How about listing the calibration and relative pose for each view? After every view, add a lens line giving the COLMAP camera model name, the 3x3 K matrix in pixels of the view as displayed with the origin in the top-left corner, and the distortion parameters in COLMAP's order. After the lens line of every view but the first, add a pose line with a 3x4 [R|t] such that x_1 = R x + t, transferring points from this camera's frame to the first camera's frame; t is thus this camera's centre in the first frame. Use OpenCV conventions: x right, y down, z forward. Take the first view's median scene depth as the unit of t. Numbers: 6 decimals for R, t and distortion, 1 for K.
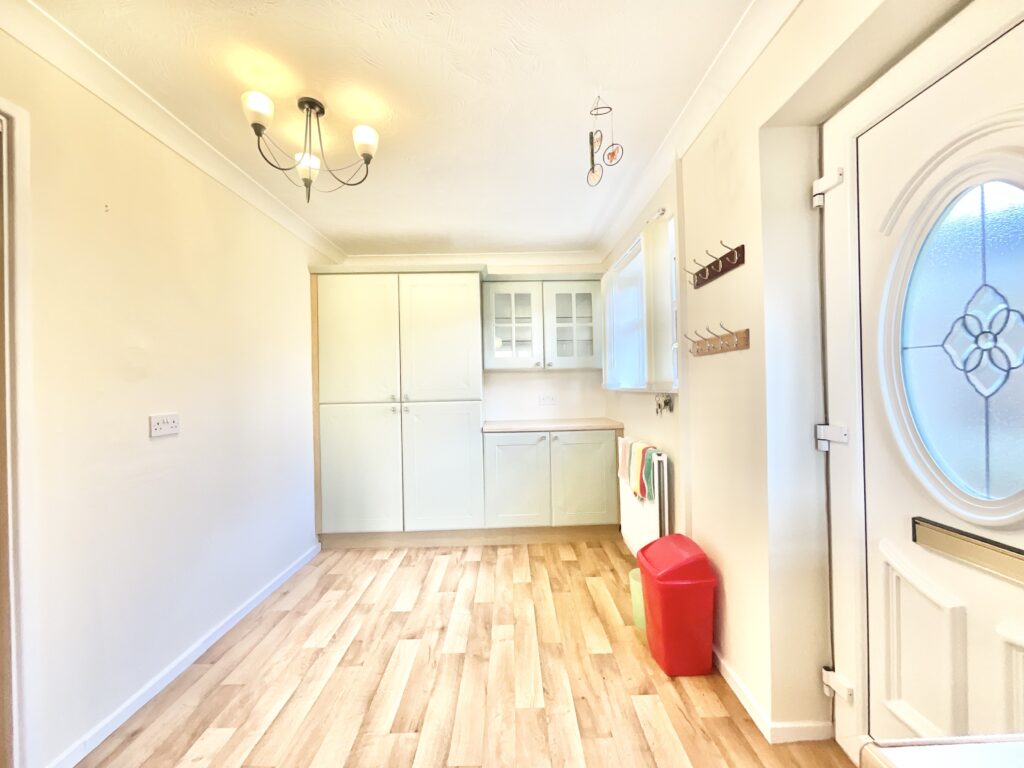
lens RADIAL K [[416.9, 0, 517.9], [0, 416.9, 384.9], [0, 0, 1]] dist [-0.001135, -0.000214]
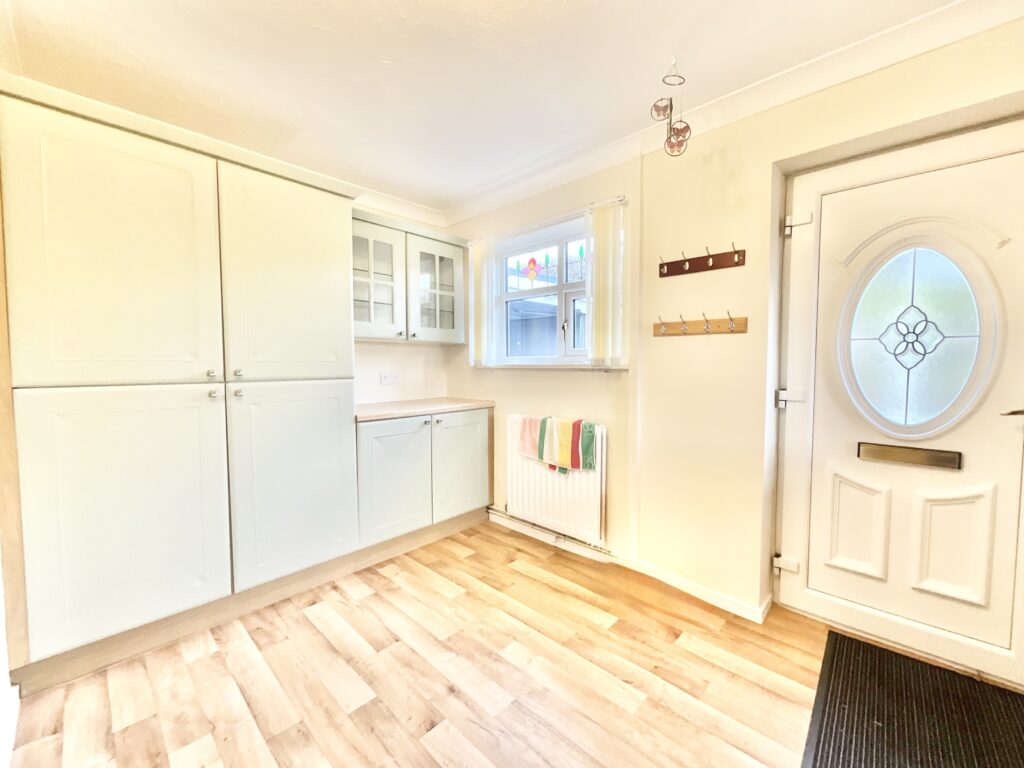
lens RADIAL K [[411.2, 0, 512.0], [0, 411.2, 384.0], [0, 0, 1]] dist [-0.003503, -0.000258]
pose [[0.699747, -0.013310, 0.714267, -0.442831], [-0.014853, 0.999339, 0.033173, 0.020623], [-0.714236, -0.033822, 0.699087, 0.323666]]
